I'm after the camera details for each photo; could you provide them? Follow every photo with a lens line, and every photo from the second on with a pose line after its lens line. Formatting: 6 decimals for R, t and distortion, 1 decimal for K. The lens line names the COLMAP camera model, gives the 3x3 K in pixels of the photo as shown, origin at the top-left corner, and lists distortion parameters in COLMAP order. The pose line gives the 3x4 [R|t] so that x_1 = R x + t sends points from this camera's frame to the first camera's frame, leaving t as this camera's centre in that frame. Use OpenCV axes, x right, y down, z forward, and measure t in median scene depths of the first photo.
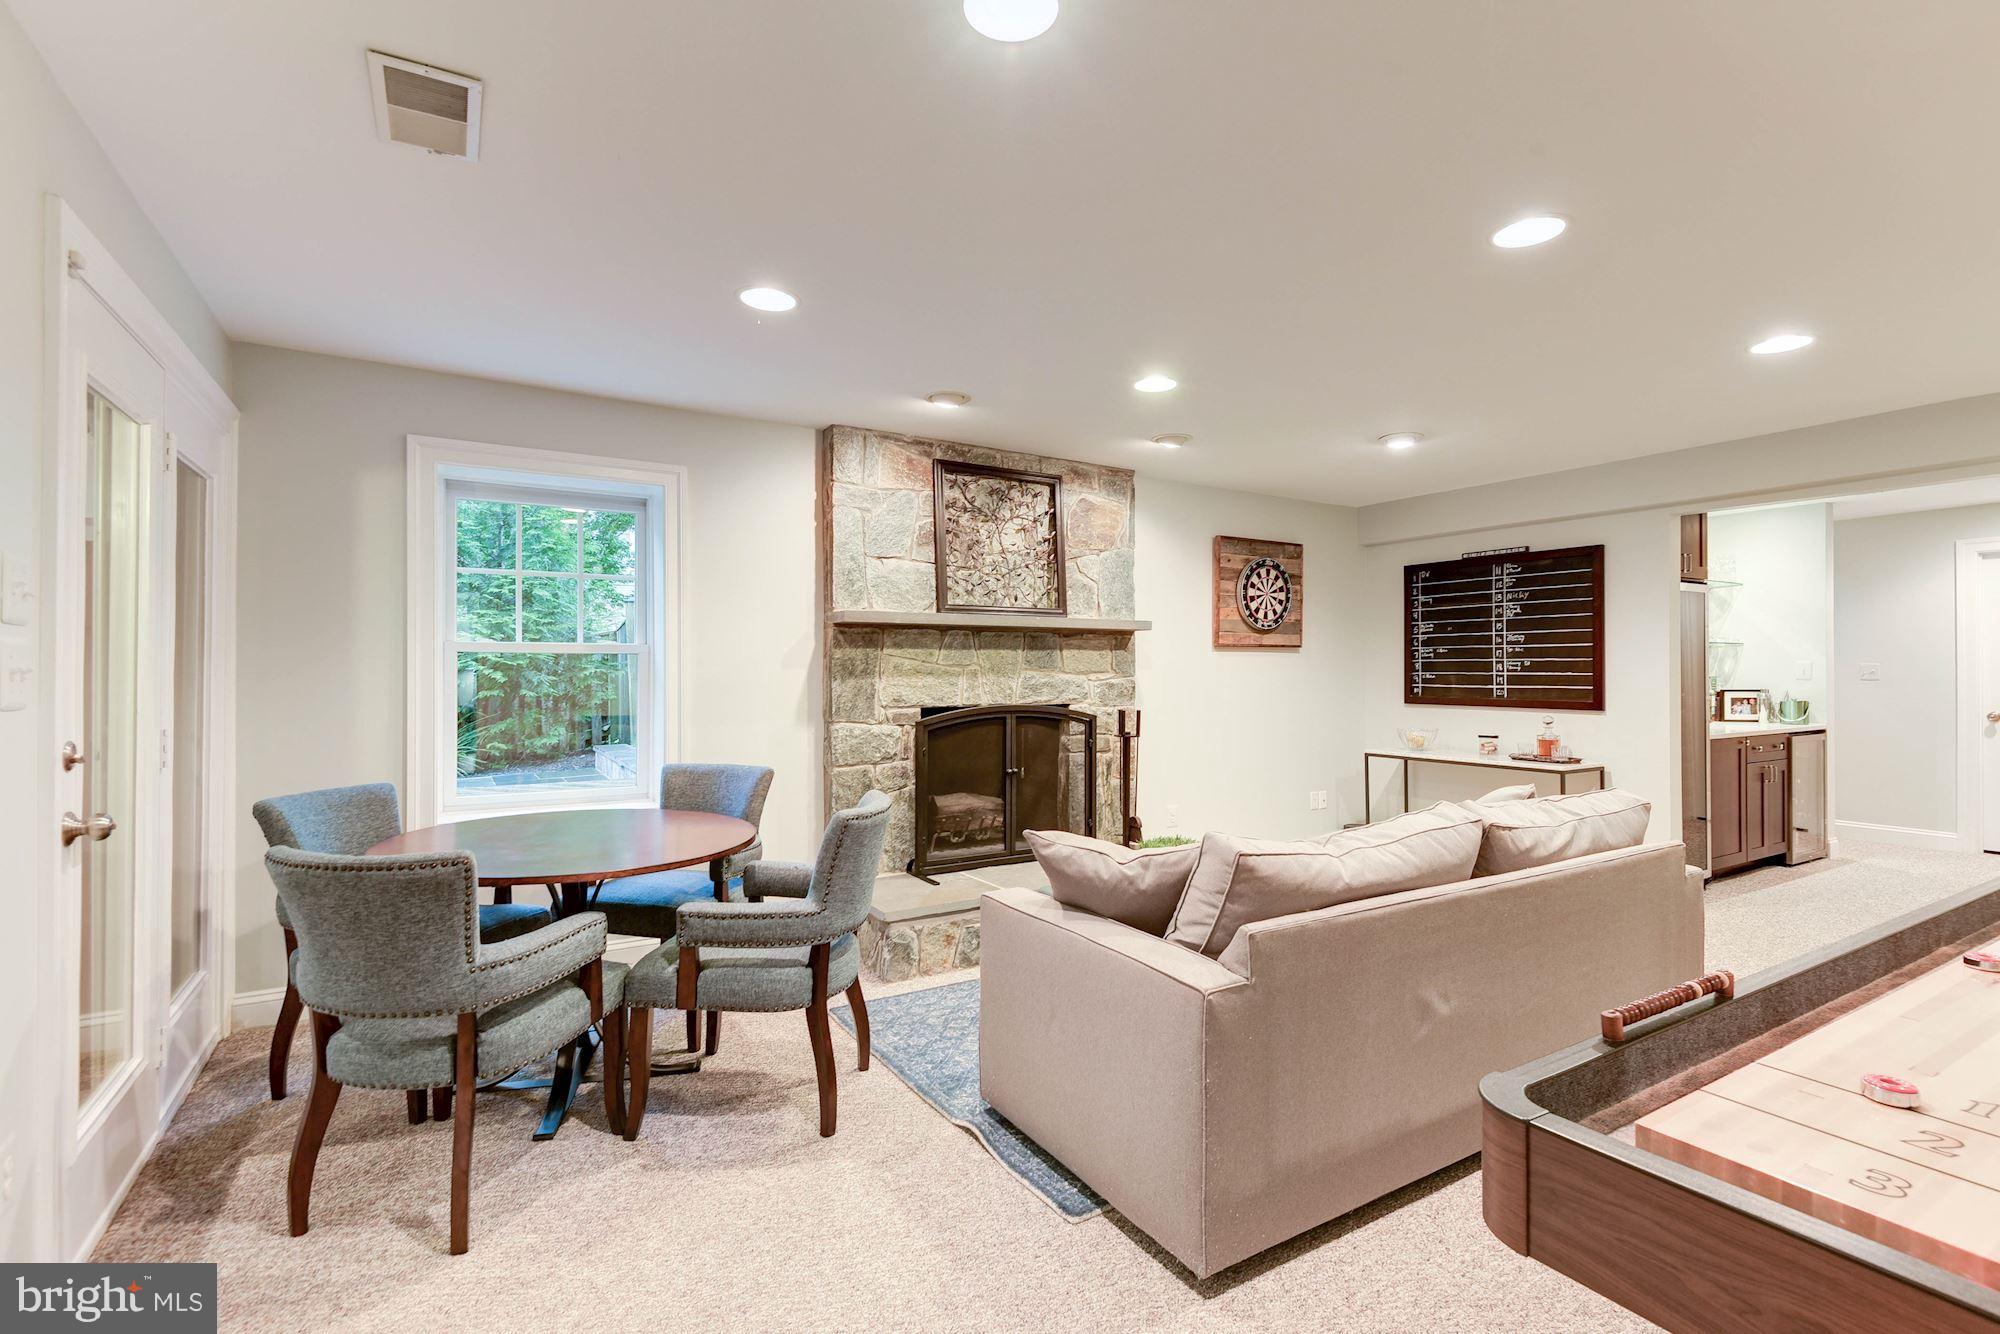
lens RADIAL K [[918.0, 0, 1010.6], [0, 918.0, 651.6], [0, 0, 1]] dist [0.003012, -0.000190]
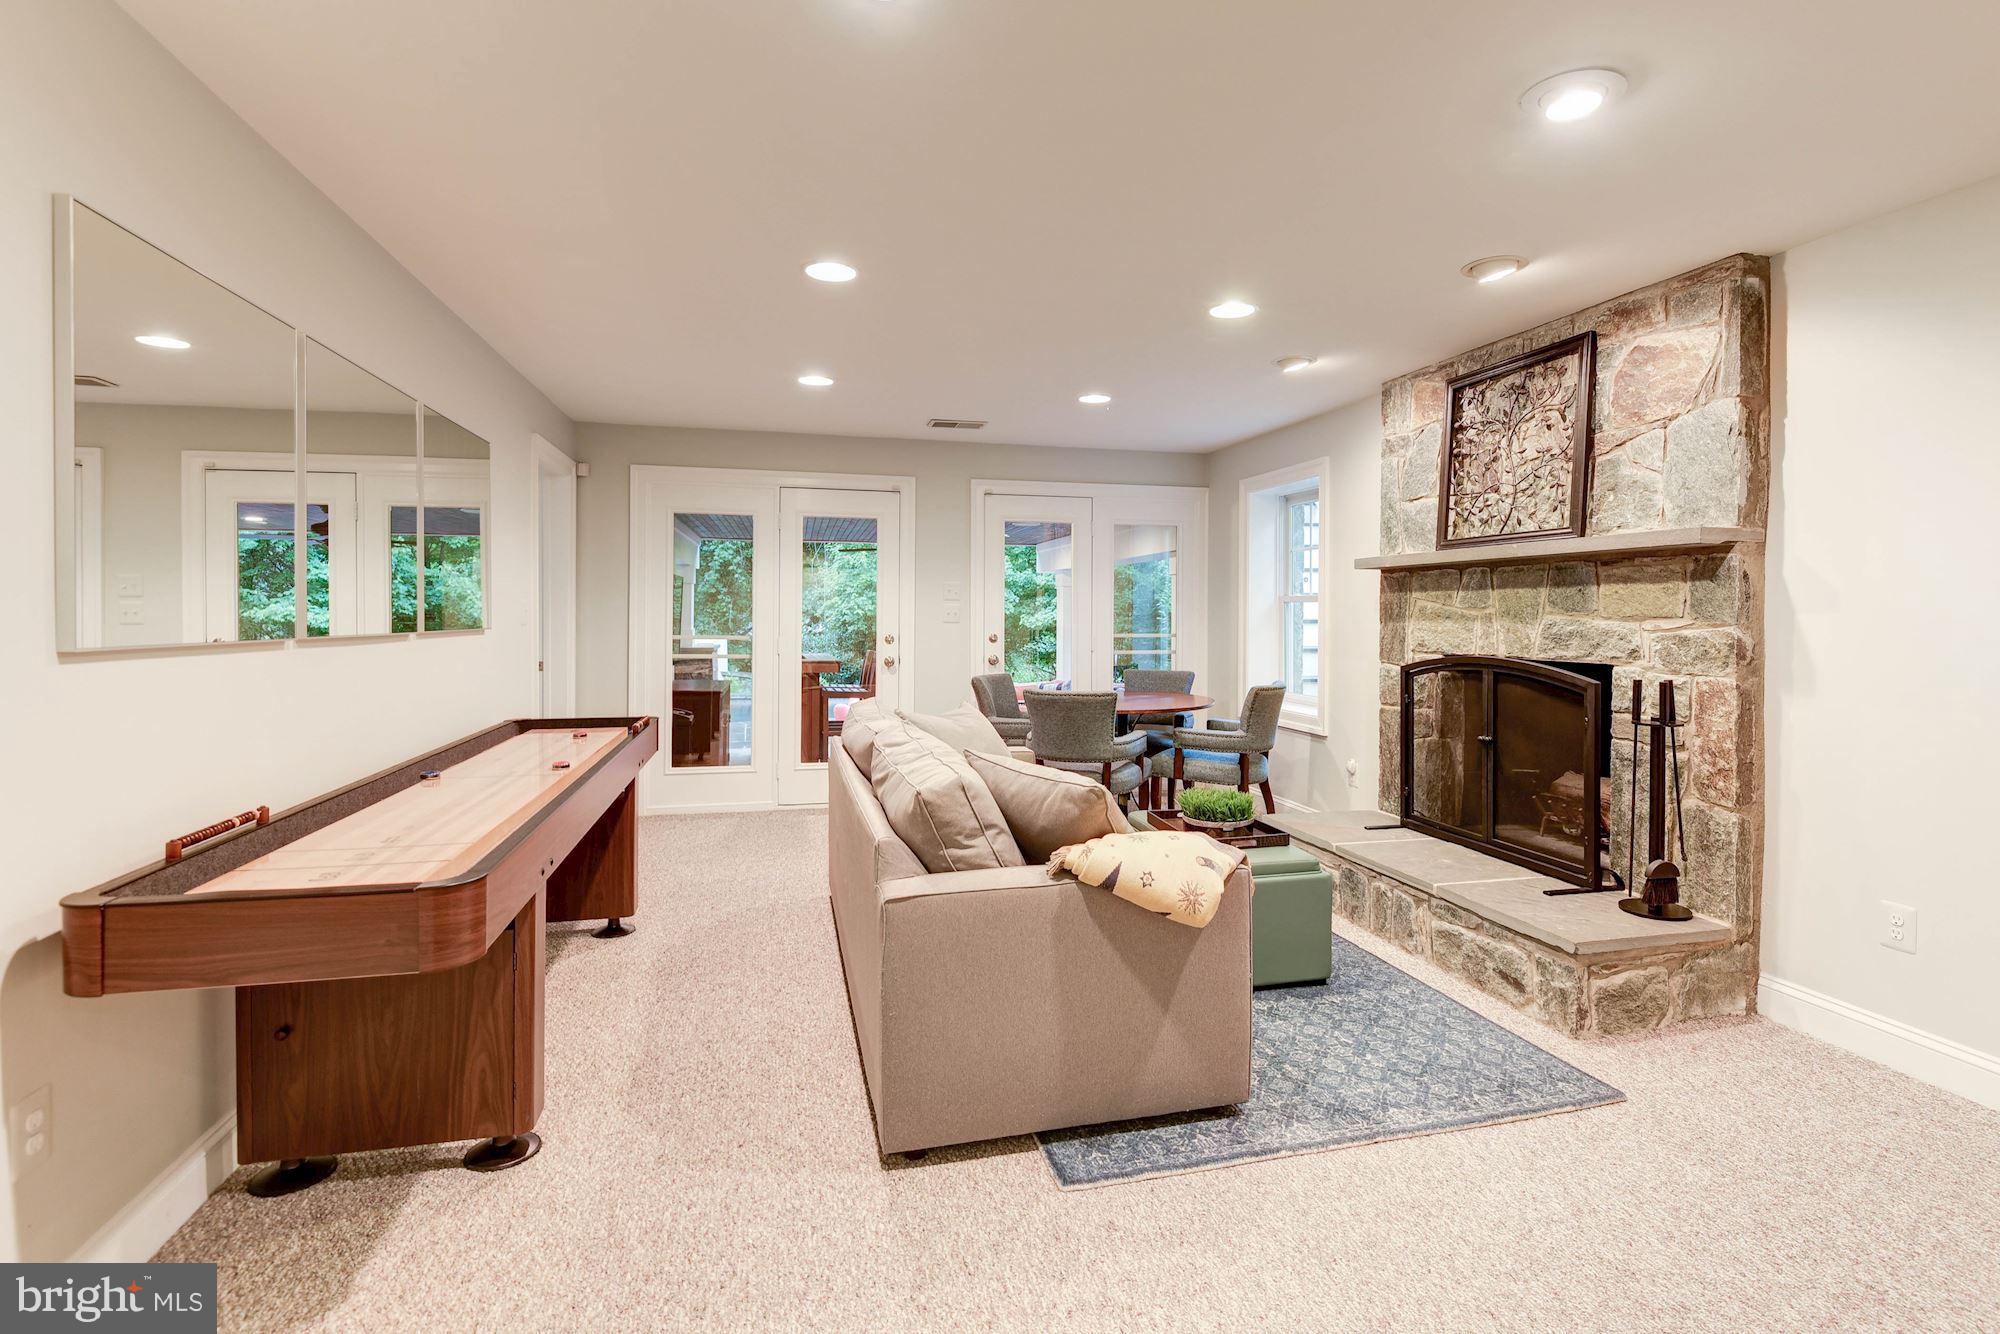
lens RADIAL K [[926.6, 0, 1006.7], [0, 926.6, 621.0], [0, 0, 1]] dist [0.001379, 0.000139]
pose [[-0.295979, 0.007462, -0.955165, 0.871729], [0.017454, 0.999845, 0.002403, 0.016390], [0.955035, -0.015960, -0.296063, 0.808304]]
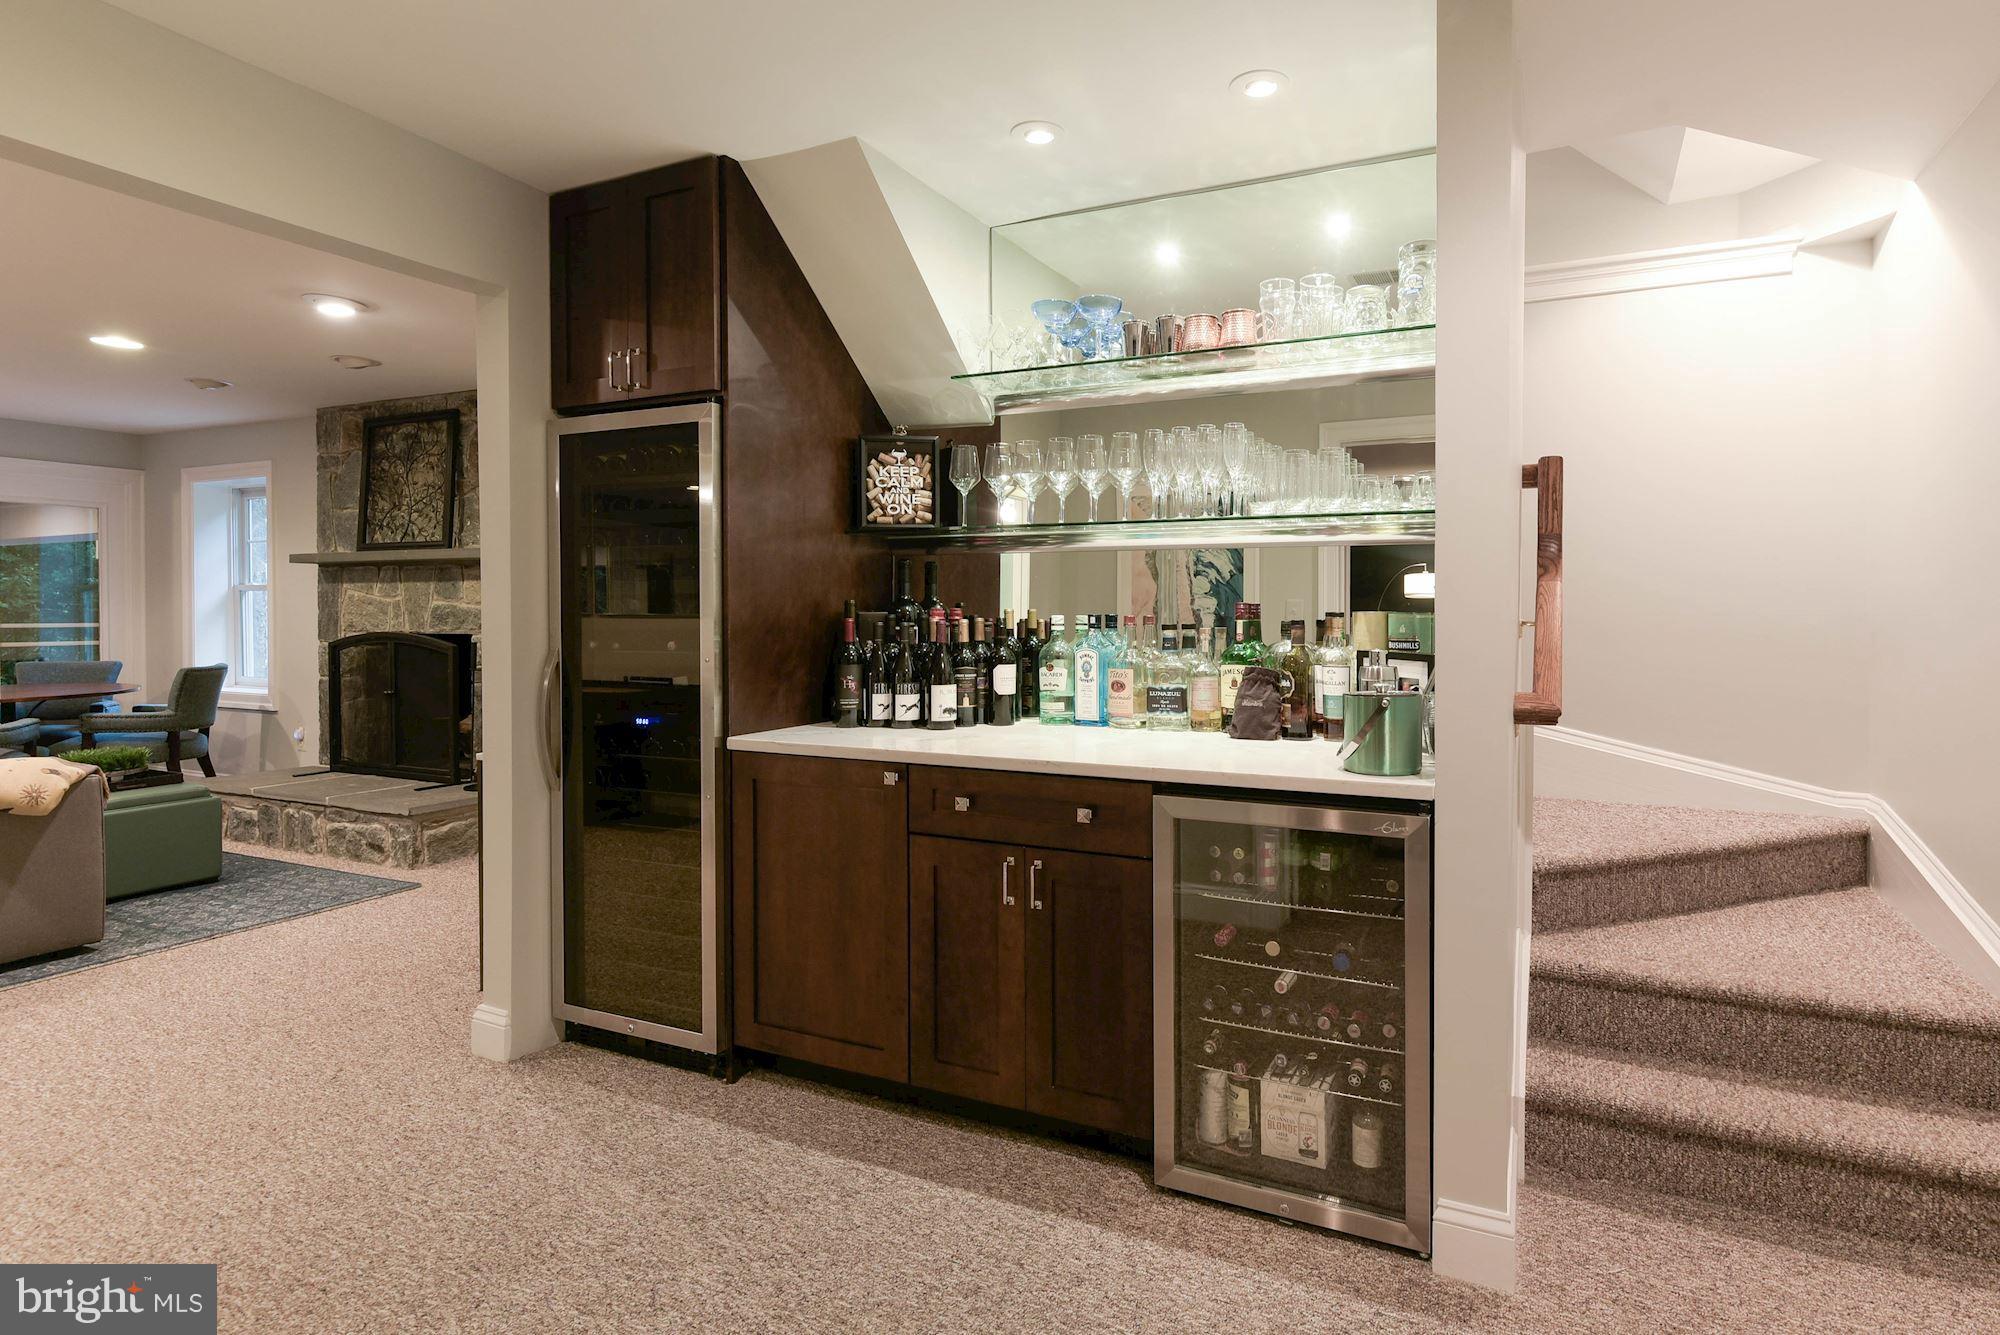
lens RADIAL K [[926.6, 0, 1006.7], [0, 926.6, 621.5], [0, 0, 1]] dist [0.001379, 0.000139]
pose [[0.579854, 0.013555, -0.814608, 1.275706], [0.015925, 0.999482, 0.027968, 0.024993], [0.814565, -0.029190, 0.579338, 0.923319]]
